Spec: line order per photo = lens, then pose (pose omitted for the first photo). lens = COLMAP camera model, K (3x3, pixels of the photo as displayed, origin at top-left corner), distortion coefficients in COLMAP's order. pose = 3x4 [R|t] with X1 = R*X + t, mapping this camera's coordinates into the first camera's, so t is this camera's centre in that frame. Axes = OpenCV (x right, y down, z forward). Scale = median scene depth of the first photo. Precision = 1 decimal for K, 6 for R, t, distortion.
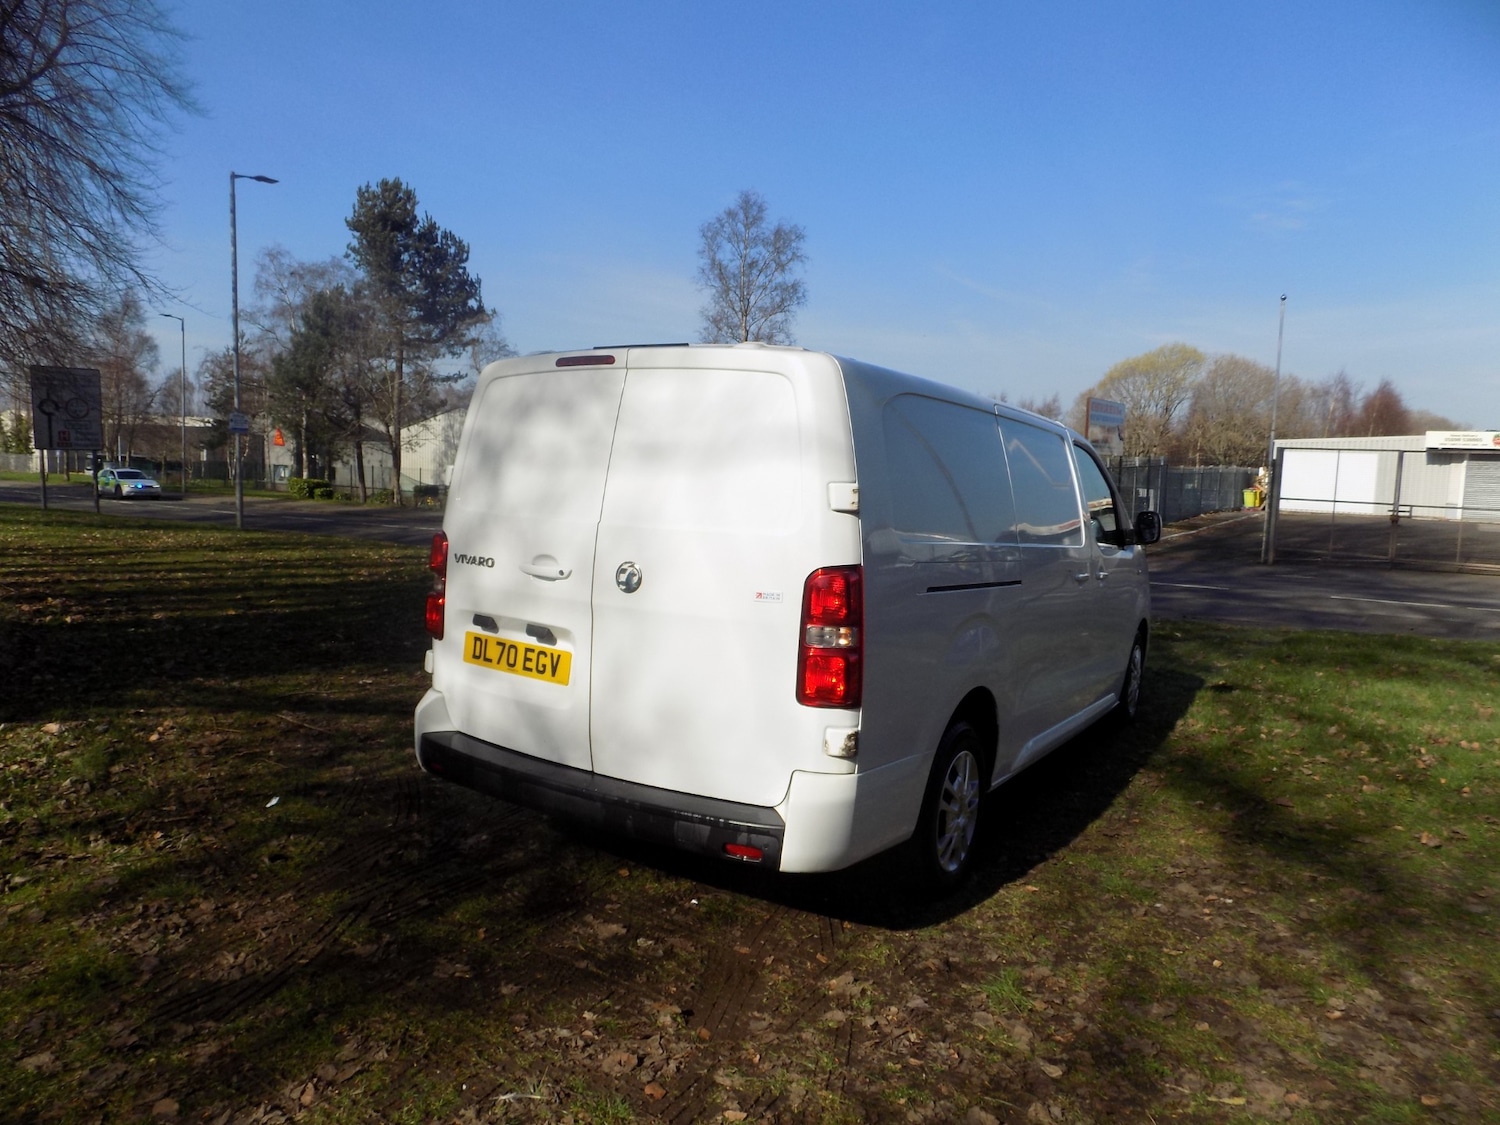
lens RADIAL K [[1025.1, 0, 754.1], [0, 1025.1, 568.1], [0, 0, 1]] dist [-0.079124, 0.077945]
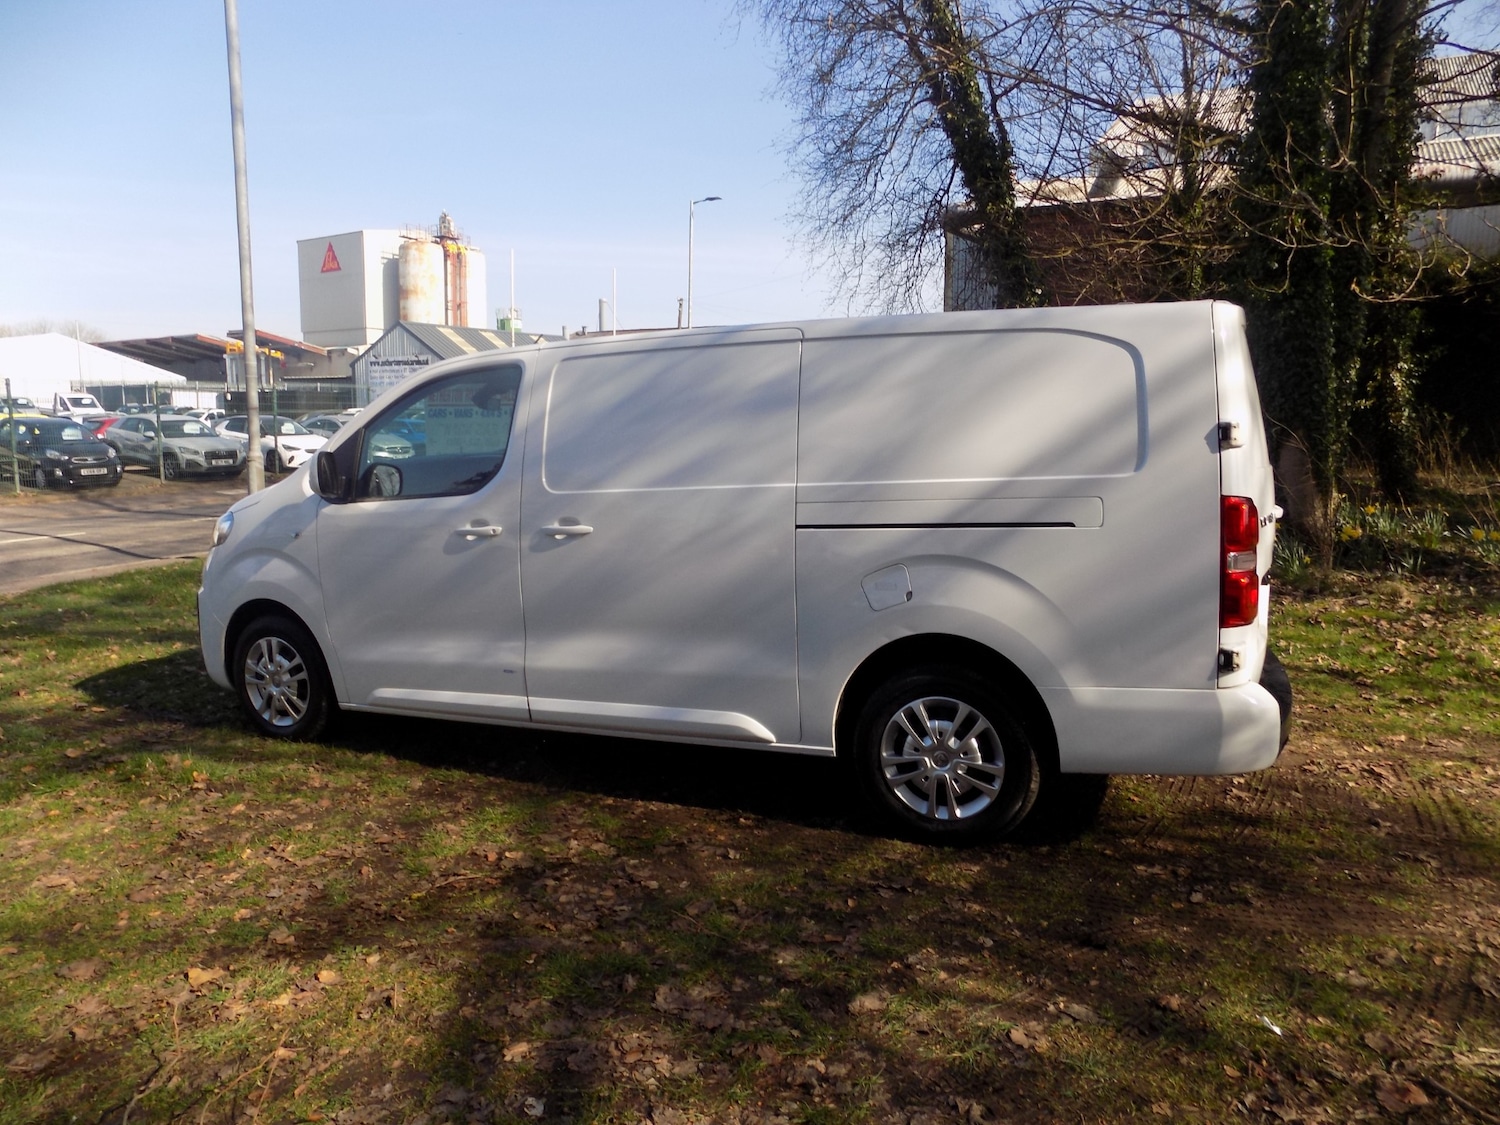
lens RADIAL K [[1025.1, 0, 751.9], [0, 1025.1, 565.4], [0, 0, 1]] dist [-0.079124, 0.077945]
pose [[-0.127419, -0.177222, 0.975888, -1.002894], [0.099714, 0.976634, 0.190376, -0.170196], [-0.986824, 0.121567, -0.106770, 1.386991]]
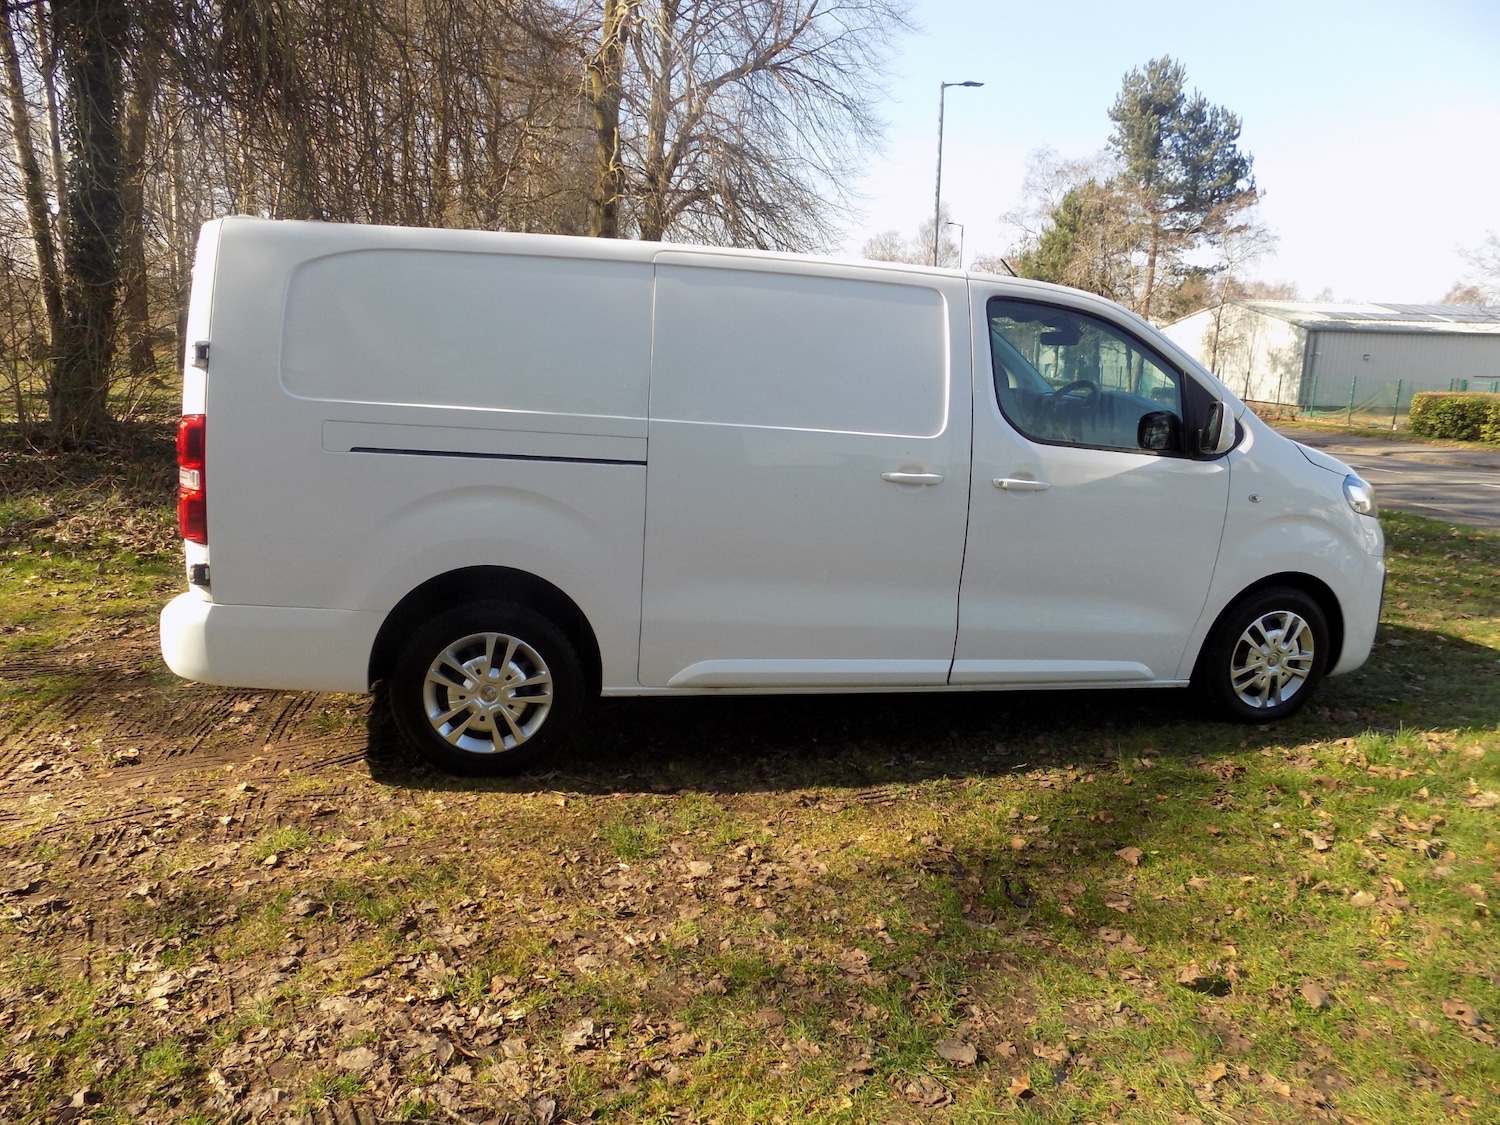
lens RADIAL K [[1025.1, 0, 756.2], [0, 1025.1, 560.2], [0, 0, 1]] dist [-0.079124, 0.077945]
pose [[0.715786, 0.138991, -0.684348, 0.936682], [-0.077936, 0.989770, 0.119506, -0.016110], [0.693957, -0.032205, 0.719296, 0.454106]]
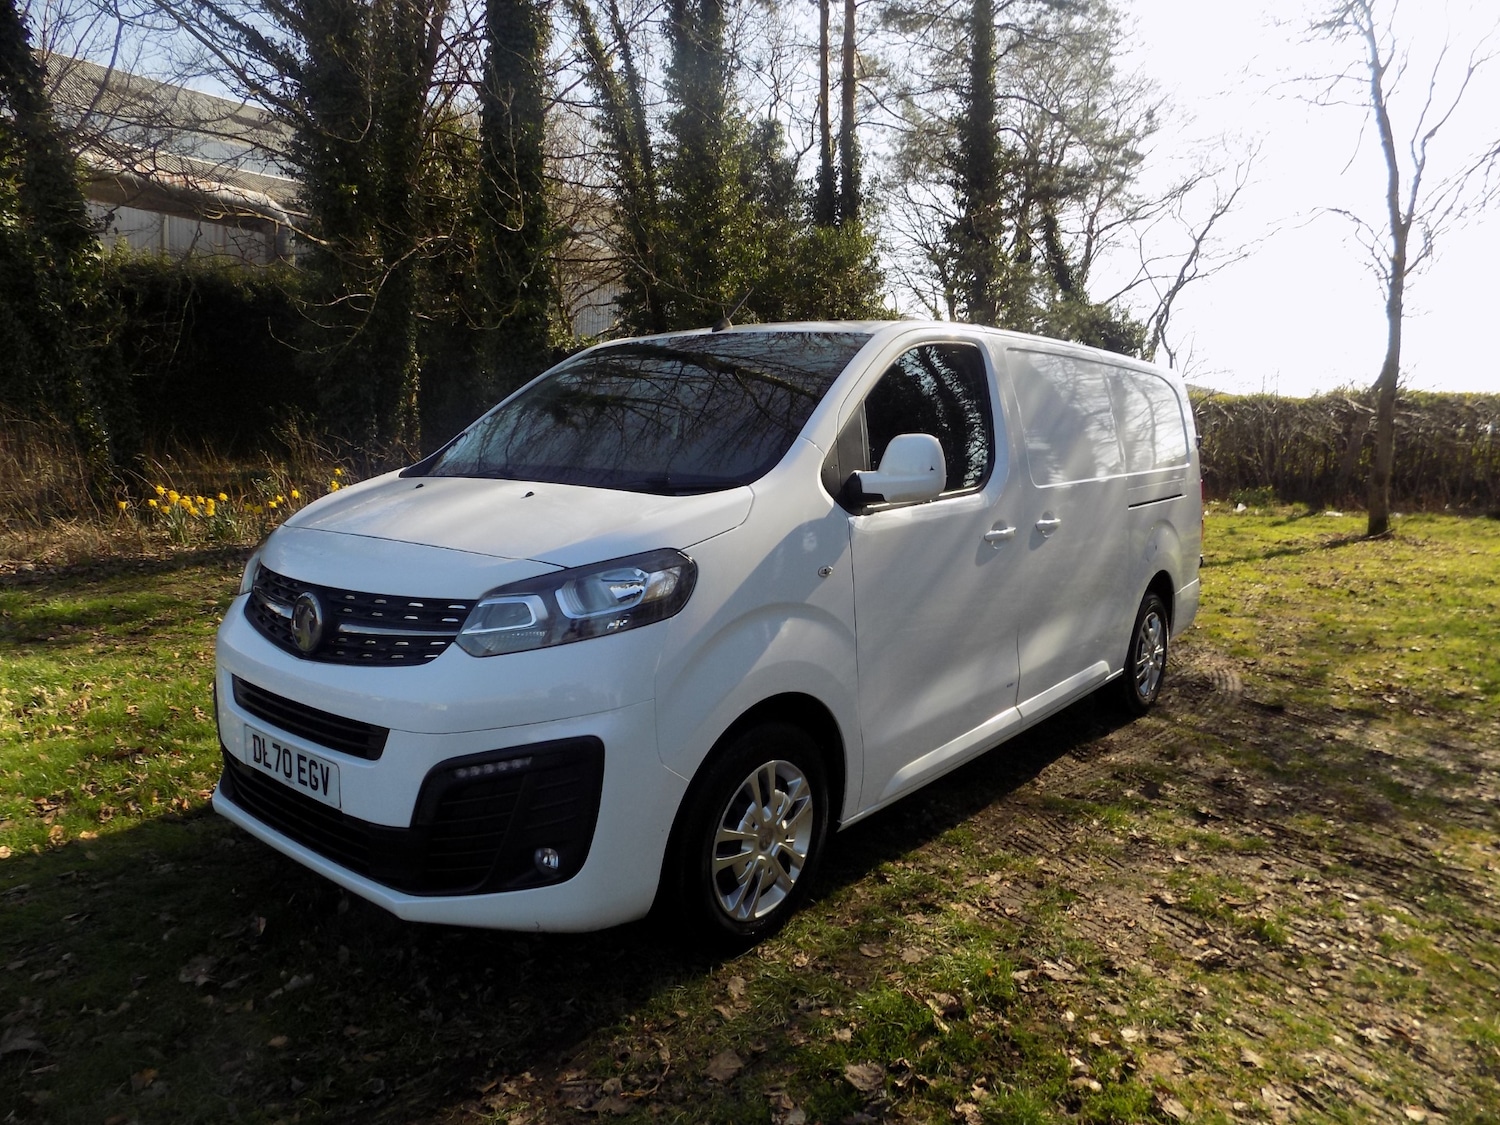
lens RADIAL K [[1025.1, 0, 747.3], [0, 1025.1, 566.4], [0, 0, 1]] dist [-0.079124, 0.077945]
pose [[-0.988746, -0.093597, 0.116711, 0.176451], [-0.065773, 0.972643, 0.222801, -0.194369], [-0.134372, 0.212617, -0.967852, 2.471464]]
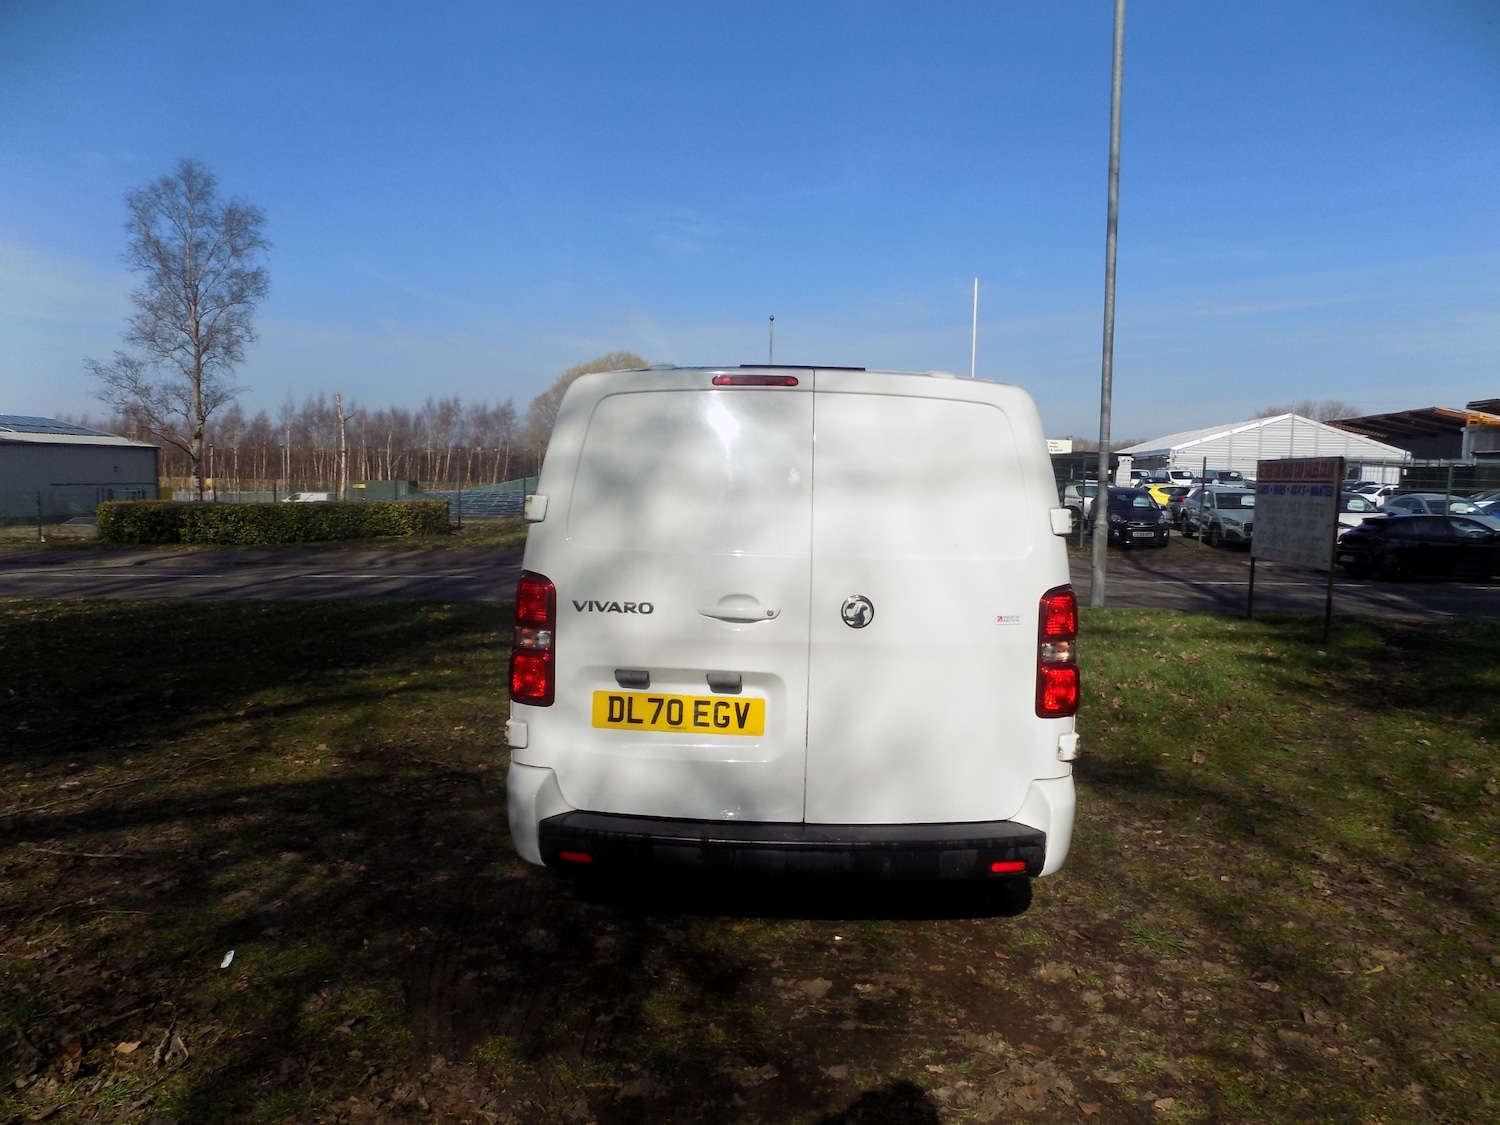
lens RADIAL K [[1025.1, 0, 755.0], [0, 1025.1, 565.5], [0, 0, 1]] dist [-0.079124, 0.077945]
pose [[0.853730, -0.061421, 0.517080, -0.538671], [0.064009, 0.997867, 0.012847, -0.040608], [-0.516766, 0.022130, 0.855841, 0.177864]]
